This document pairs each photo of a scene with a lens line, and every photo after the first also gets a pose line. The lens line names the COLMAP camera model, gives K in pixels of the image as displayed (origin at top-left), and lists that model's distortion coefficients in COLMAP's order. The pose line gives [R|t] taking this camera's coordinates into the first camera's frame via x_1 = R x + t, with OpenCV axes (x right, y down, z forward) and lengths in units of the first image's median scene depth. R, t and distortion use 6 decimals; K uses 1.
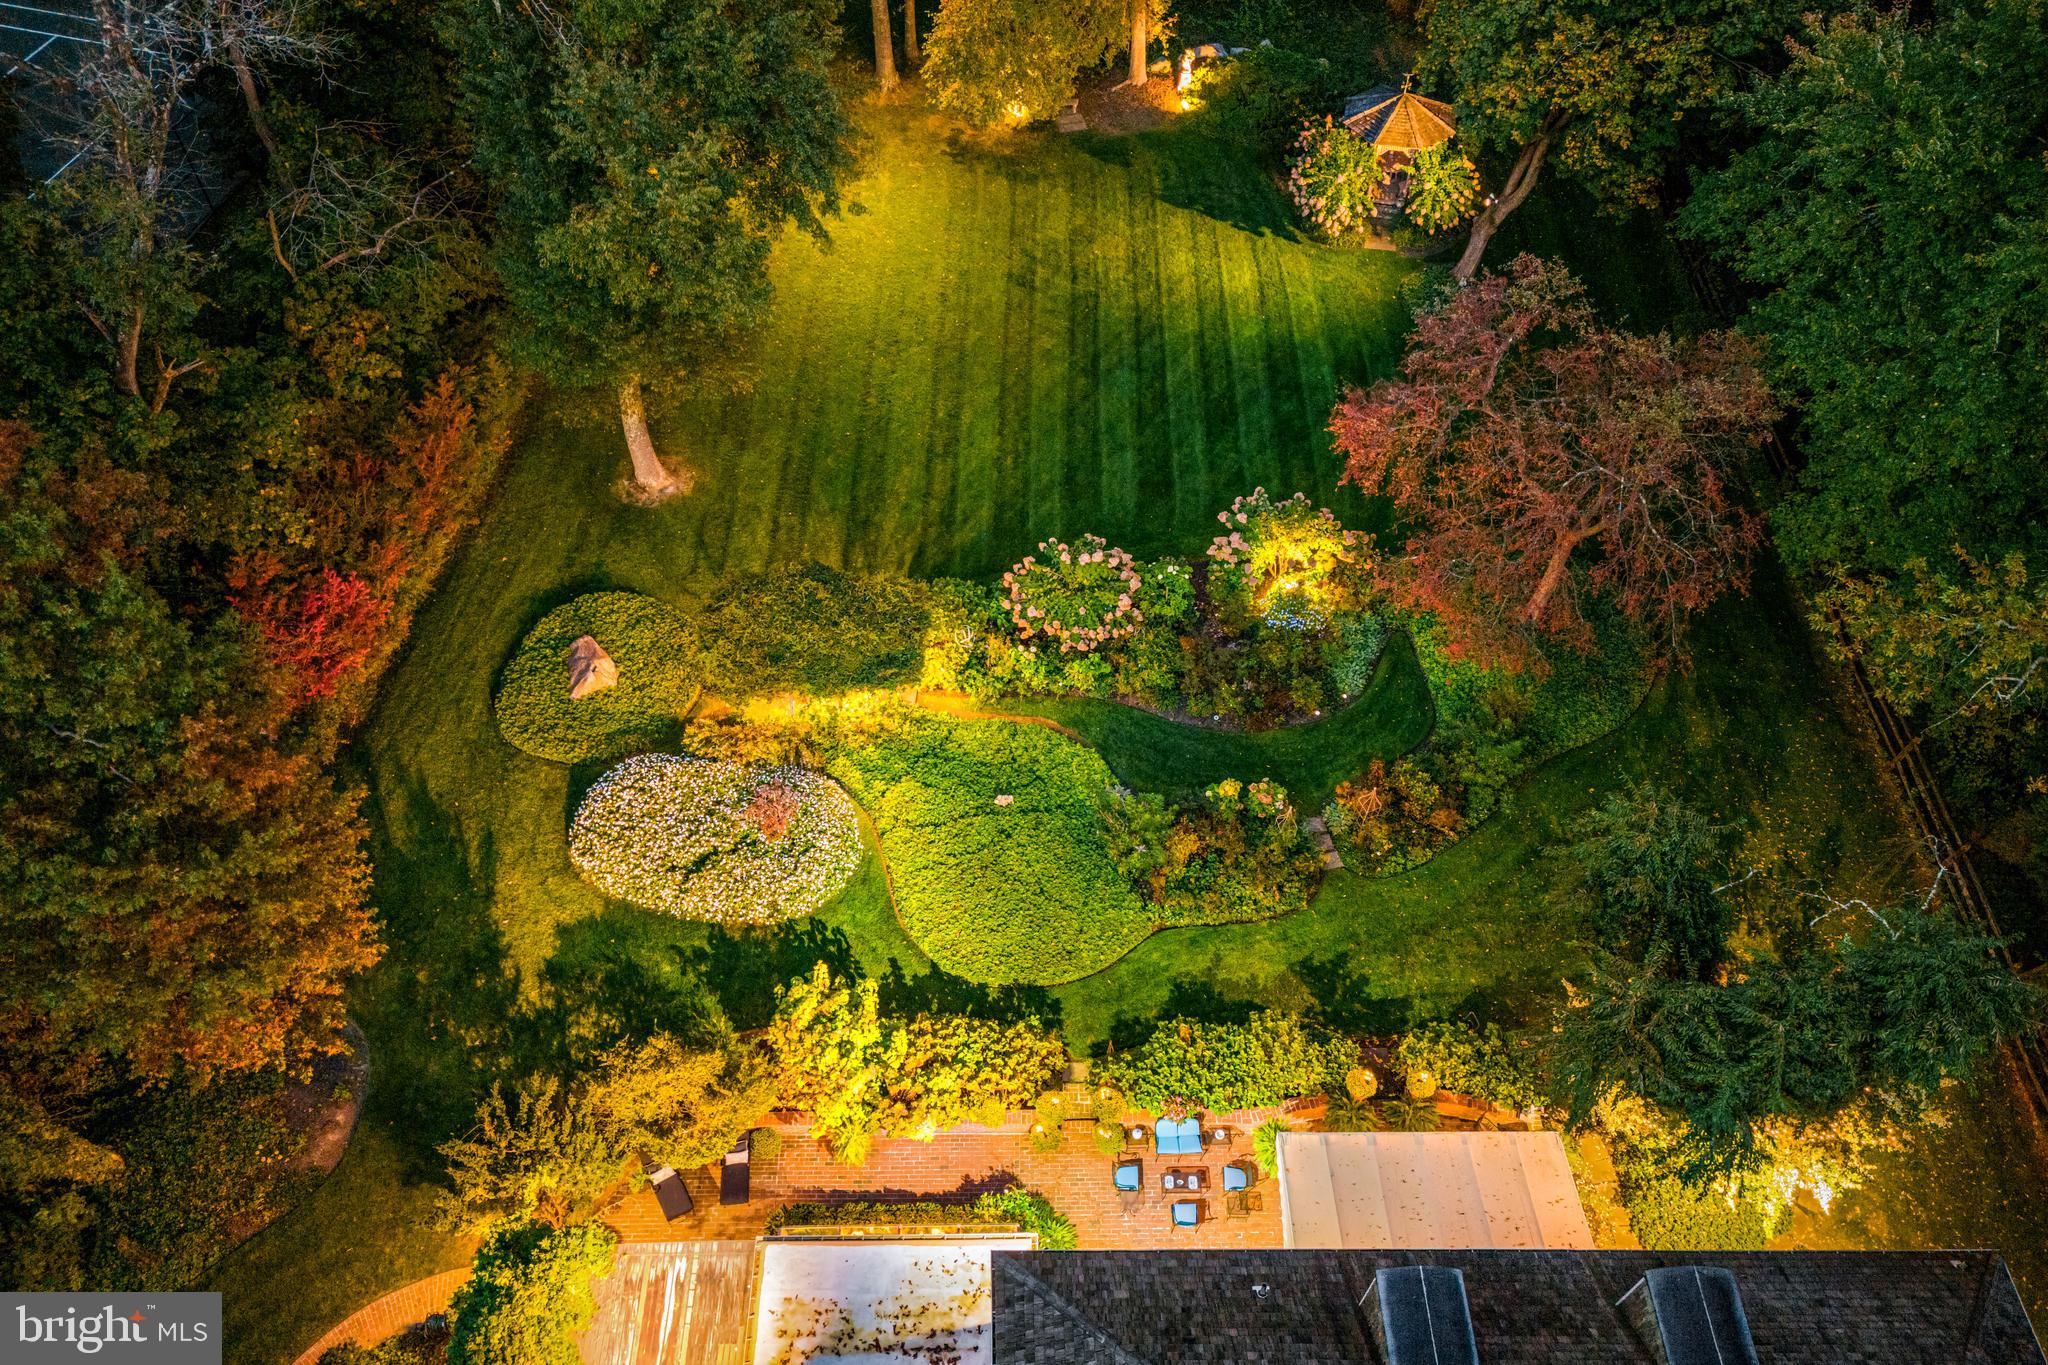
lens RADIAL K [[1497.7, 0, 1018.1], [0, 1497.7, 691.4], [0, 0, 1]] dist [0.112720, -0.145538]
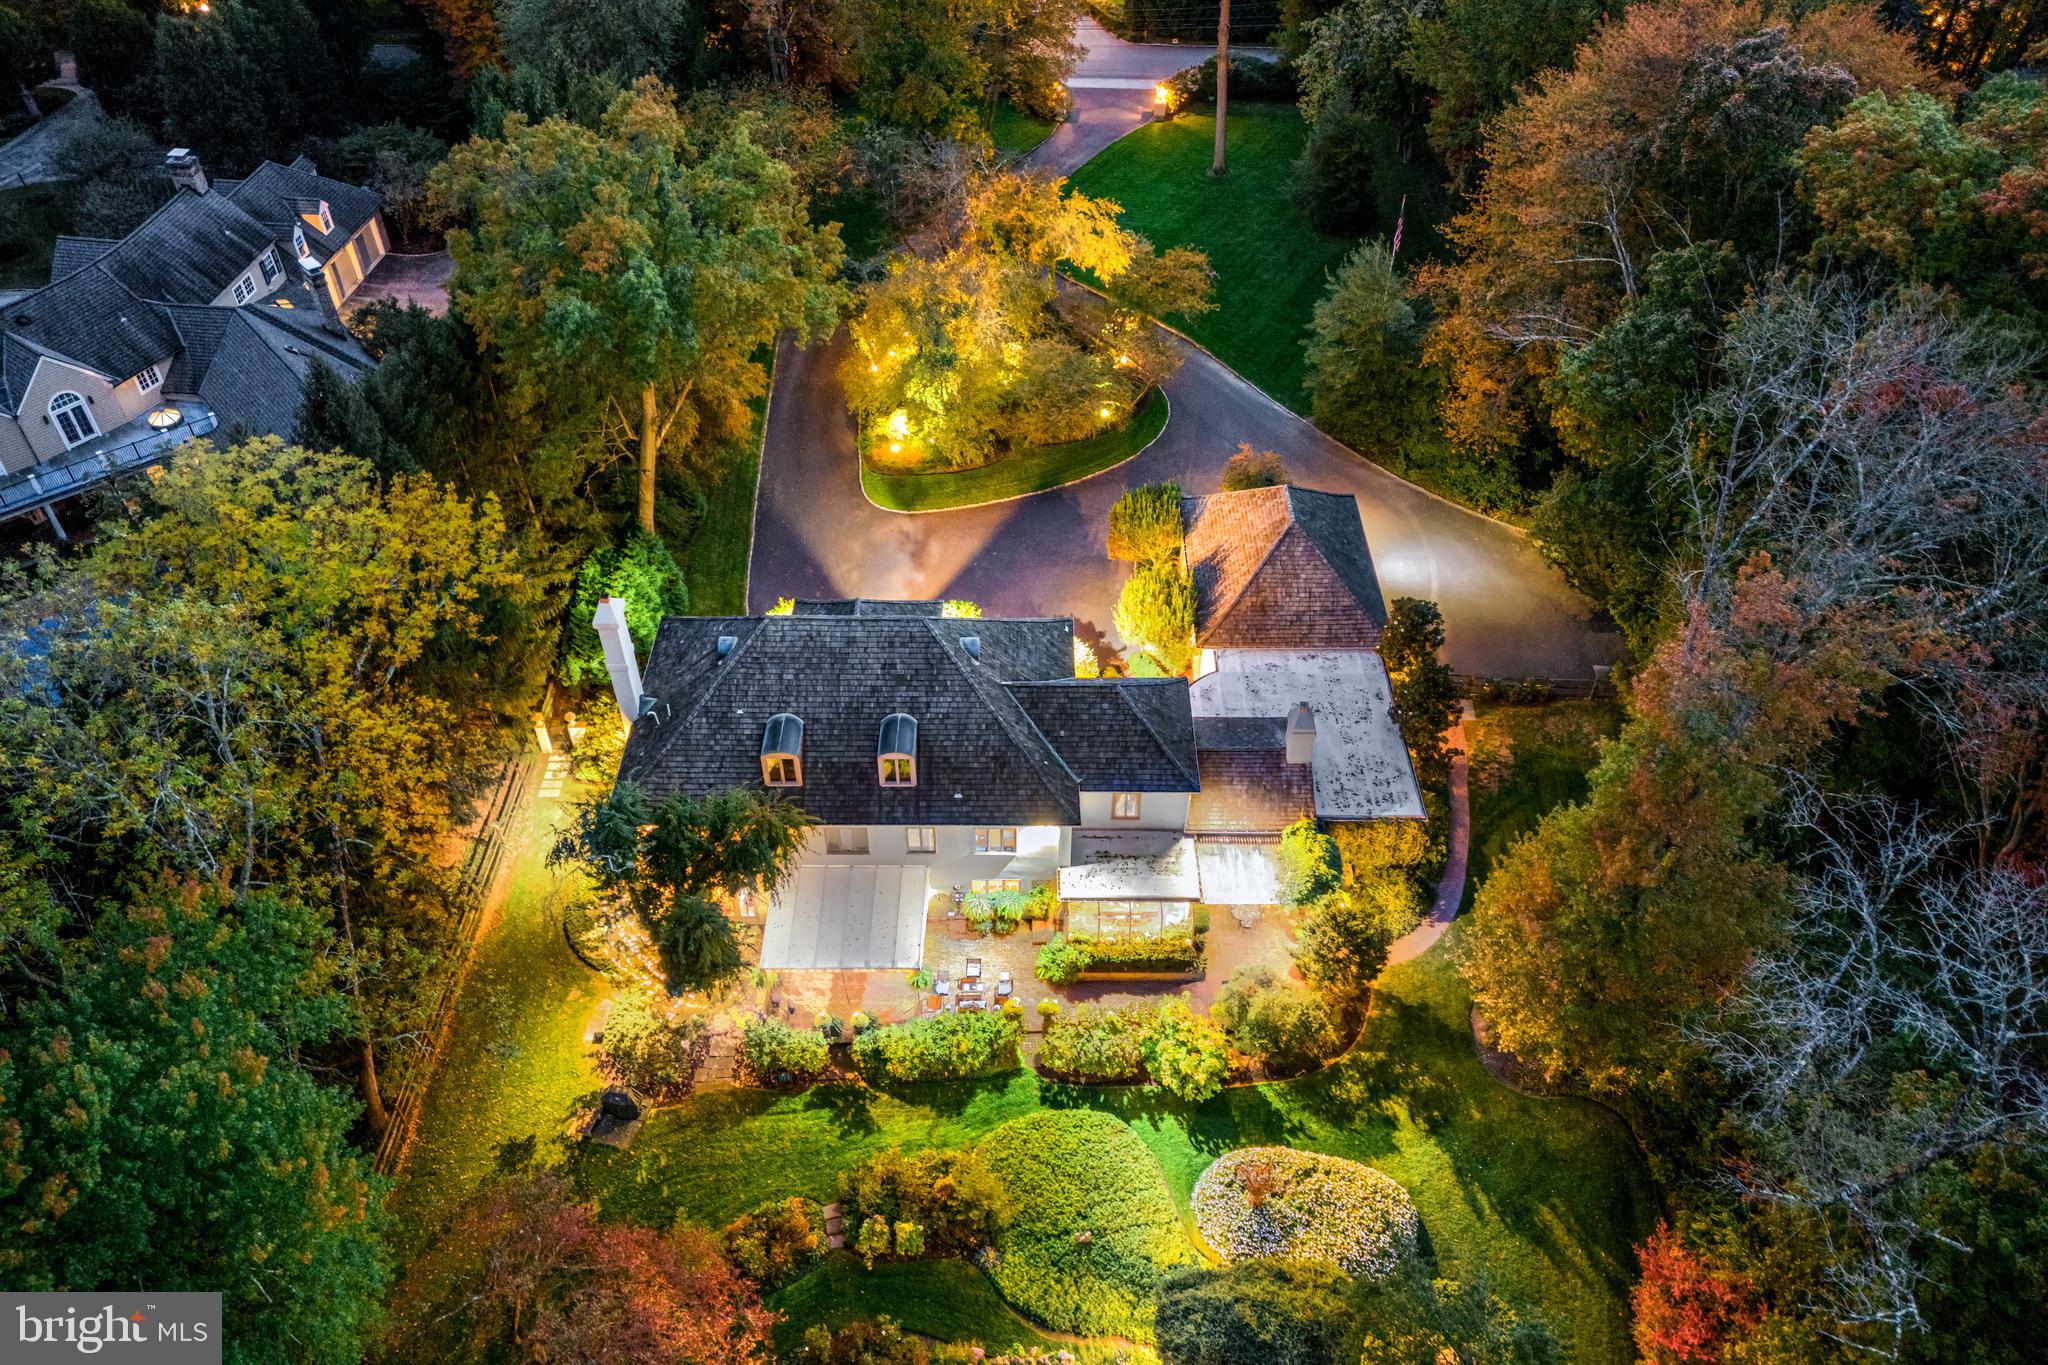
lens RADIAL K [[1497.7, 0, 1018.1], [0, 1497.7, 691.4], [0, 0, 1]] dist [0.112720, -0.145538]
pose [[-0.999903, -0.007817, 0.011485, 0.029091], [0.012124, -0.087264, 0.996111, -0.985992], [-0.006784, 0.996155, 0.087350, 0.370576]]
